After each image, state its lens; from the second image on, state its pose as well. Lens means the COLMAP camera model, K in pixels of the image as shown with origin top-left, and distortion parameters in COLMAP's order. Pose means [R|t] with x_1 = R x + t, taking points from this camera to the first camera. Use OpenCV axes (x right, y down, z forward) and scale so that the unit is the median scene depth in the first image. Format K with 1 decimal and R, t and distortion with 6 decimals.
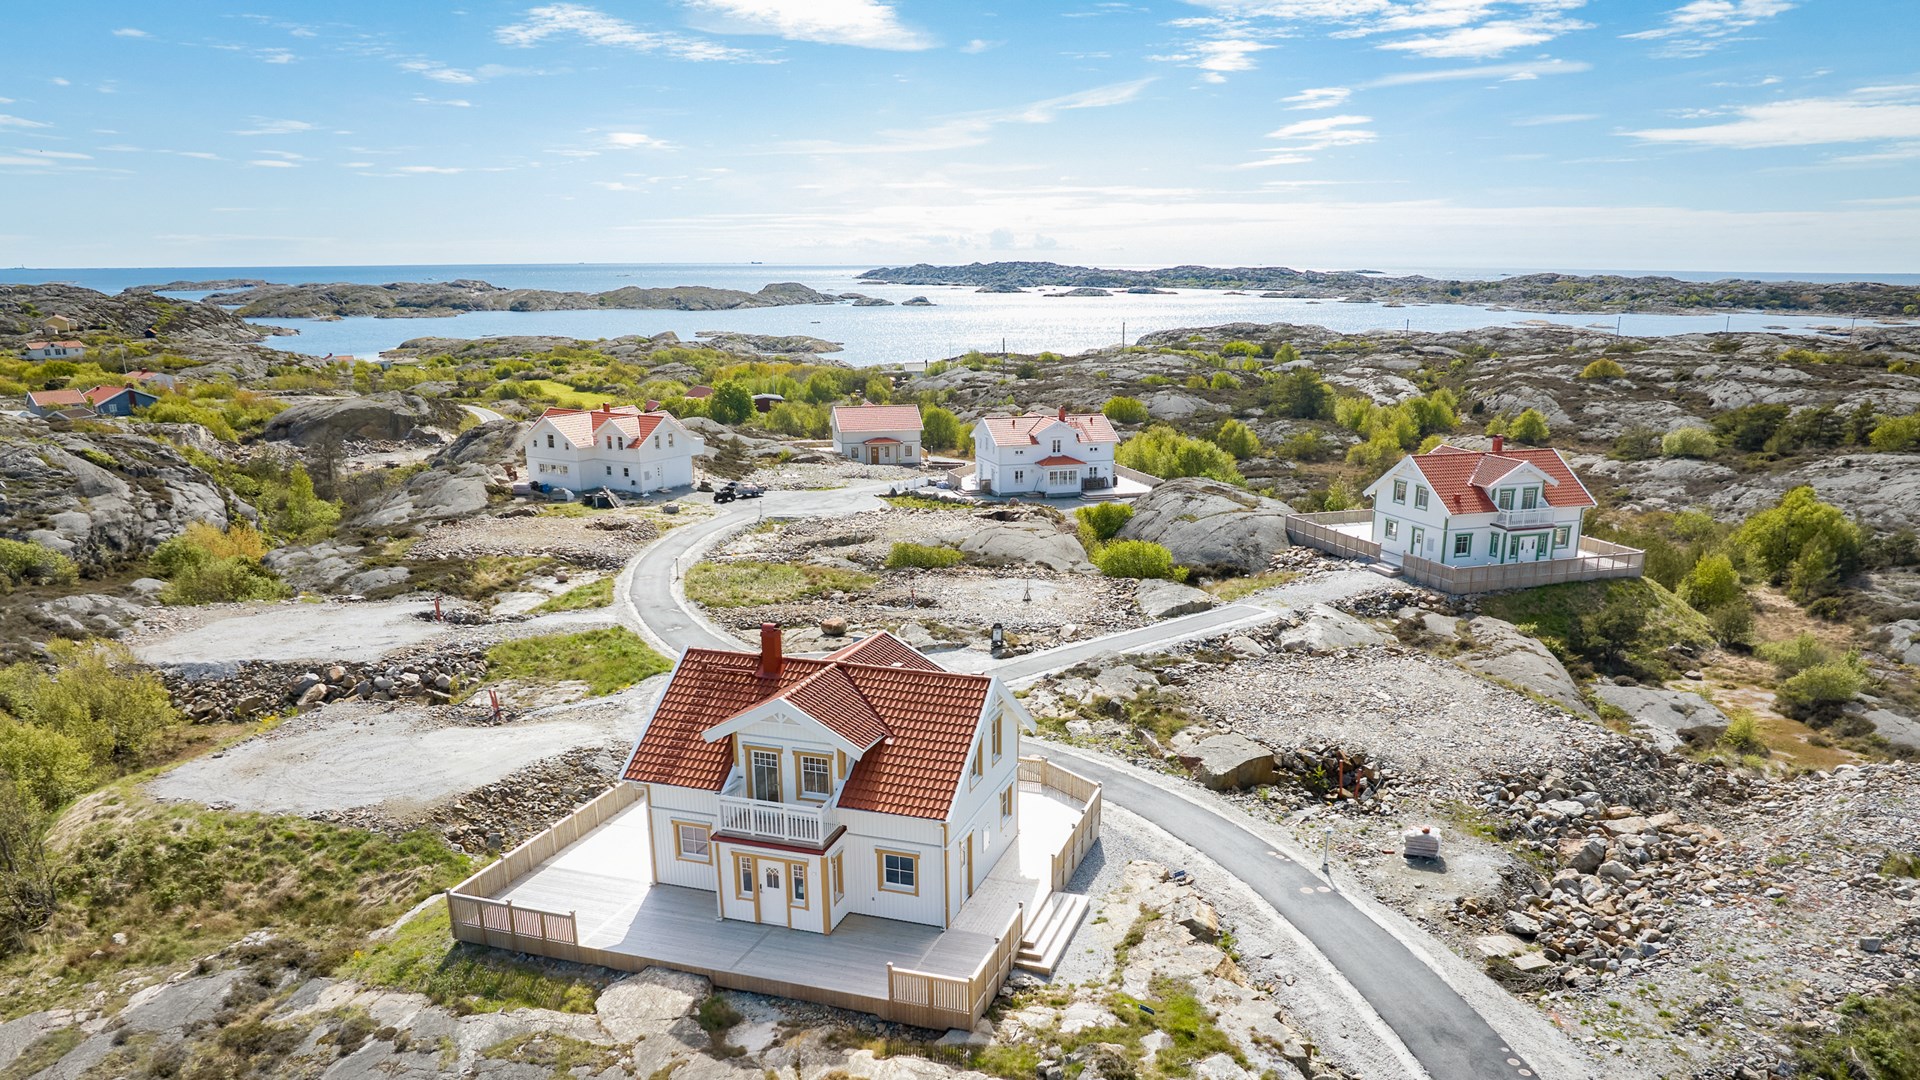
lens RADIAL K [[1340.4, 0, 969.1], [0, 1340.4, 733.1], [0, 0, 1]] dist [-0.054052, 0.025533]
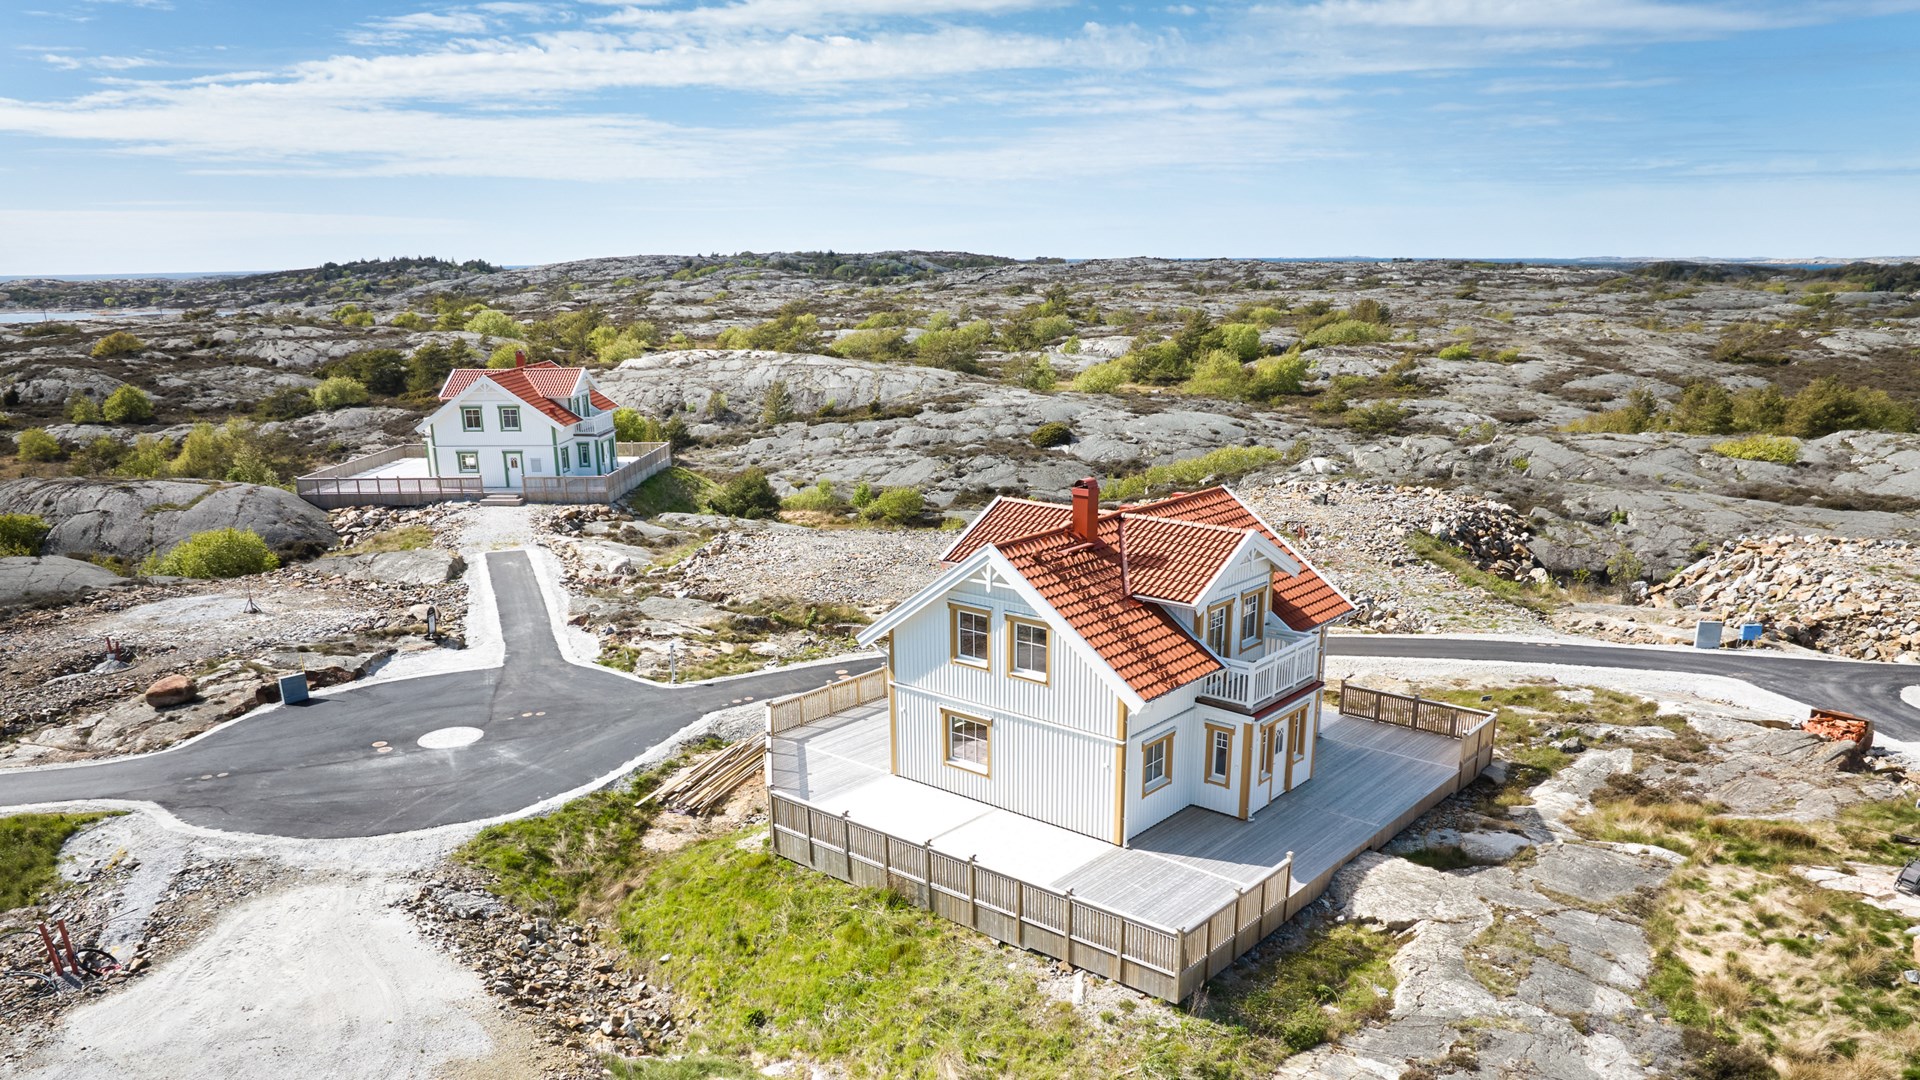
lens RADIAL K [[1392.0, 0, 970.2], [0, 1392.0, 639.8], [0, 0, 1]] dist [-0.058733, 0.048569]
pose [[0.369885, -0.242846, 0.896778, -0.247460], [0.310539, 0.942036, 0.127017, -0.030630], [-0.875643, 0.231503, 0.423859, 0.195537]]
